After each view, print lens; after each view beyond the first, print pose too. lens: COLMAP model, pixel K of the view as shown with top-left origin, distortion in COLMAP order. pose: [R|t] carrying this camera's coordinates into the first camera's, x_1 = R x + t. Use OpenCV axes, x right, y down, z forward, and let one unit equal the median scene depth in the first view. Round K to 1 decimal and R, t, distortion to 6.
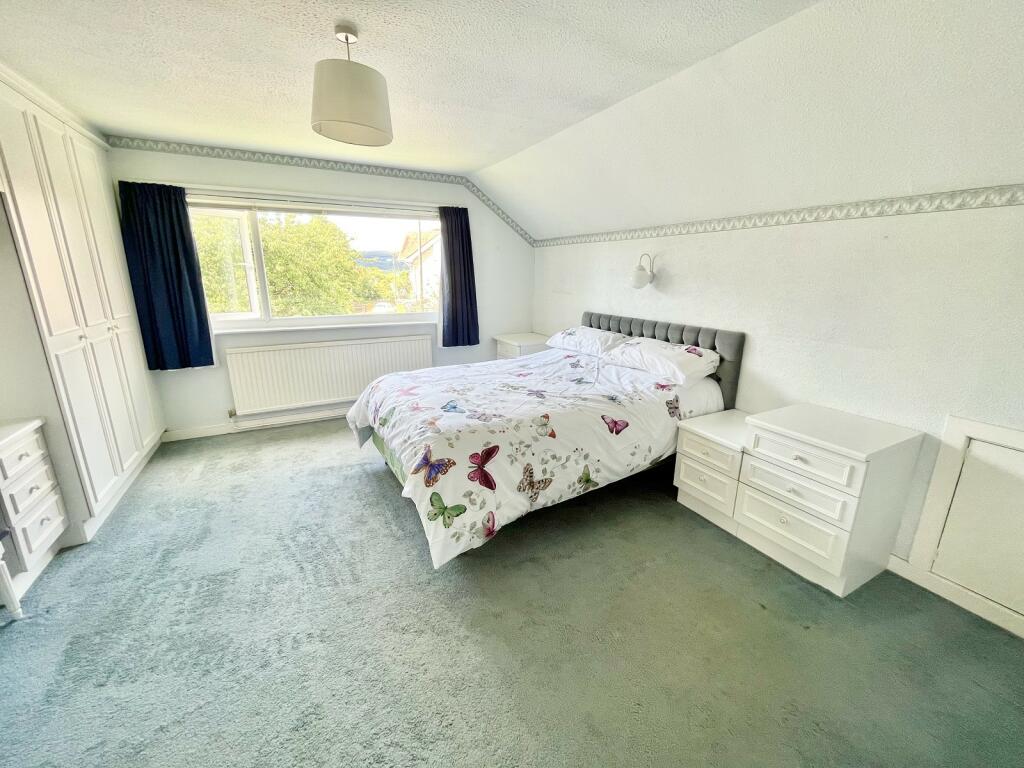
lens RADIAL K [[414.4, 0, 514.4], [0, 414.4, 382.1], [0, 0, 1]] dist [-0.000330, -0.000087]
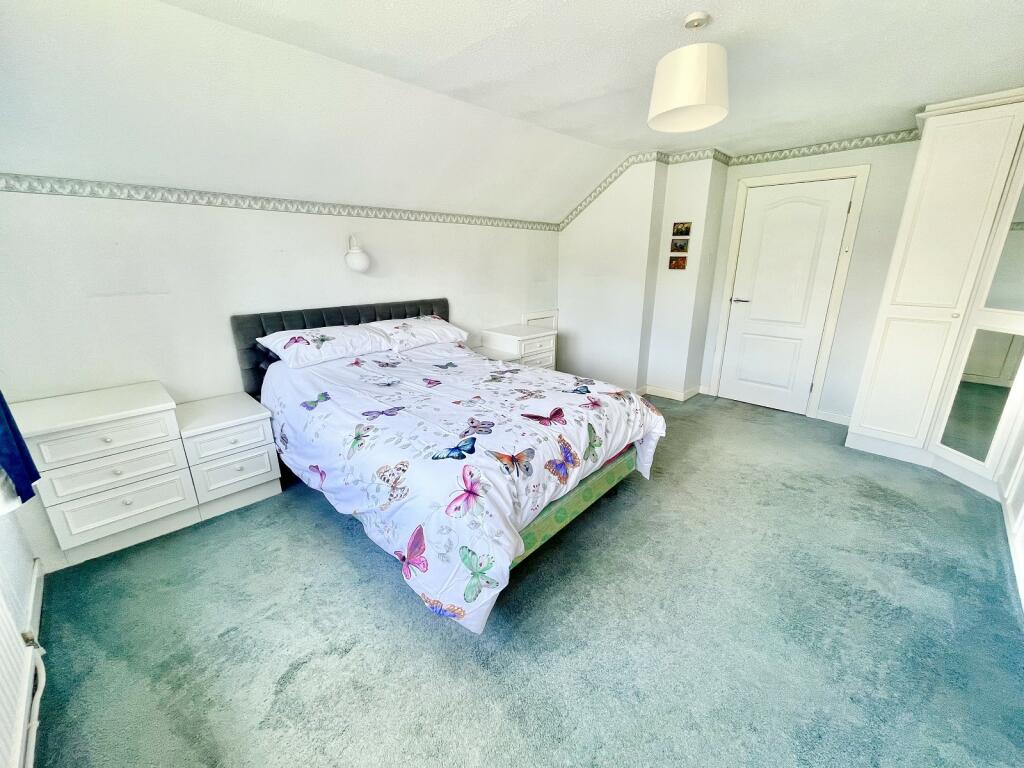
lens RADIAL K [[414.4, 0, 514.4], [0, 414.4, 382.1], [0, 0, 1]] dist [-0.000330, -0.000087]
pose [[-0.294731, -0.283613, 0.912522, -0.915908], [0.239547, 0.902520, 0.357875, -0.320321], [-0.925068, 0.324069, -0.198062, 1.201573]]
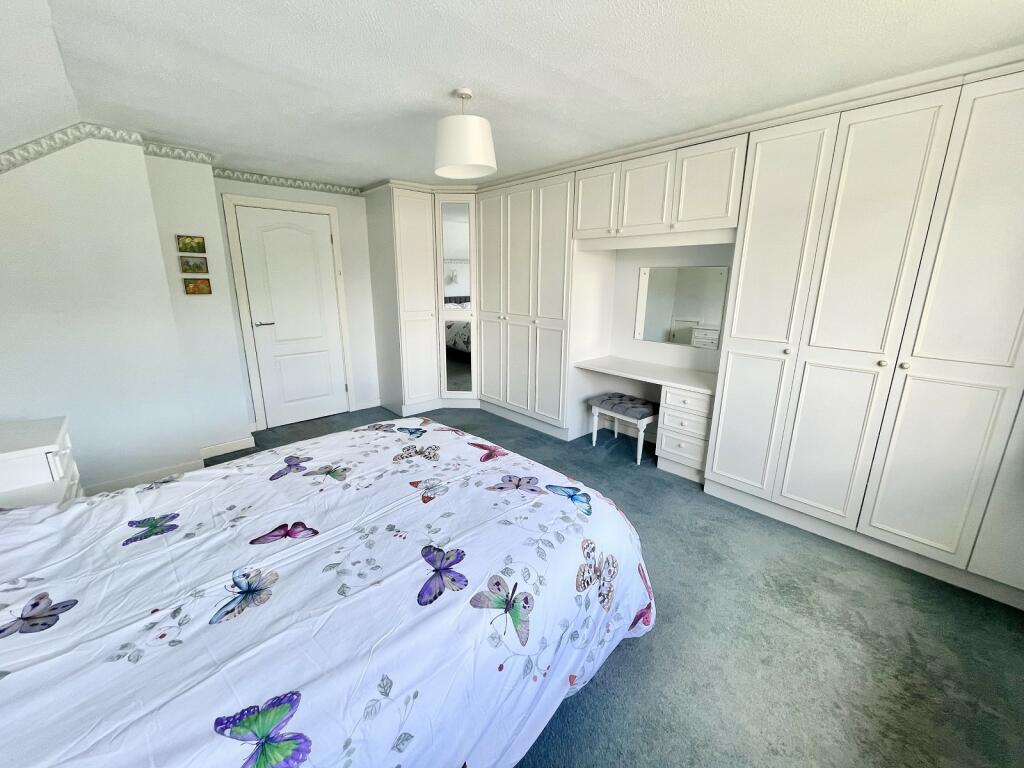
lens RADIAL K [[414.4, 0, 514.4], [0, 414.4, 382.1], [0, 0, 1]] dist [-0.000330, -0.000087]
pose [[-0.966945, 0.046301, -0.250747, -0.126016], [-0.080667, 0.877324, 0.473071, -0.428829], [0.241889, 0.477660, -0.844589, 1.581716]]
